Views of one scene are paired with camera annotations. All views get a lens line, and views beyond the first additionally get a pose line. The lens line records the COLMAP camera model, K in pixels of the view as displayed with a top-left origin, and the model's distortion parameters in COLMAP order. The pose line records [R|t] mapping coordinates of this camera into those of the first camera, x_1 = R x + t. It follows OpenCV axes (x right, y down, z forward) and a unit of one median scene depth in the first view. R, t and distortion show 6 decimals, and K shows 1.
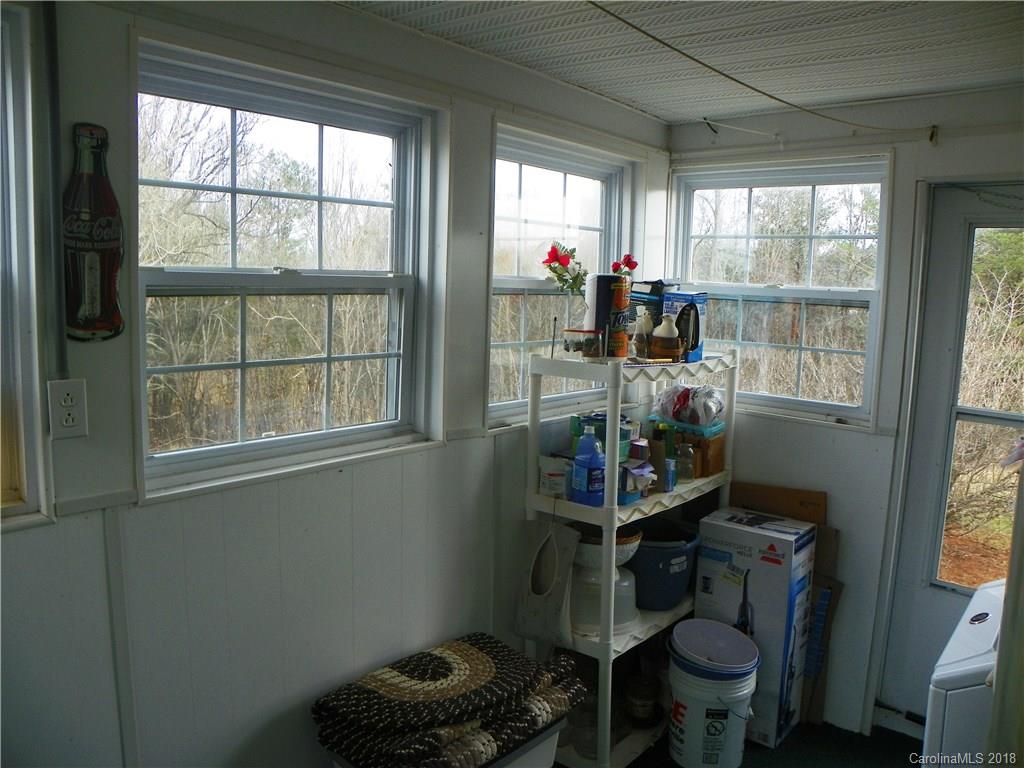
lens RADIAL K [[783.0, 0, 510.6], [0, 783.0, 373.5], [0, 0, 1]] dist [-0.162601, 0.112267]
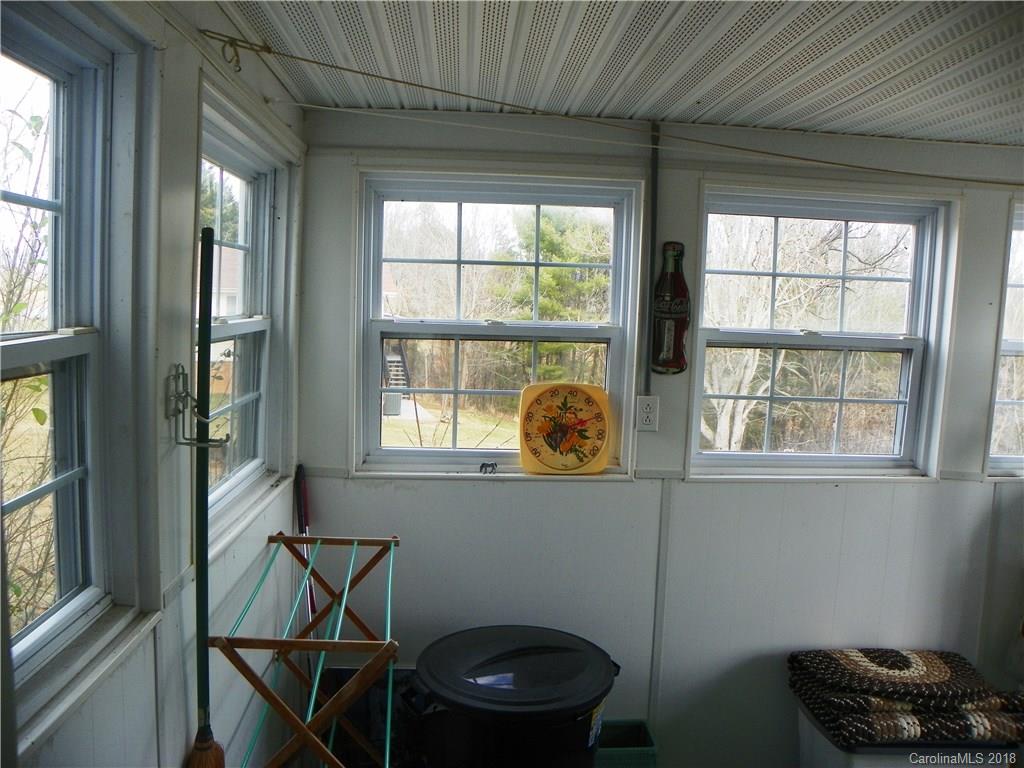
lens RADIAL K [[783.0, 0, 510.6], [0, 783.0, 373.5], [0, 0, 1]] dist [-0.162601, 0.112267]
pose [[0.694072, 0.071808, -0.716315, 0.302491], [-0.100431, 0.994941, 0.002427, -0.010820], [0.712865, 0.070256, 0.697773, -0.301292]]
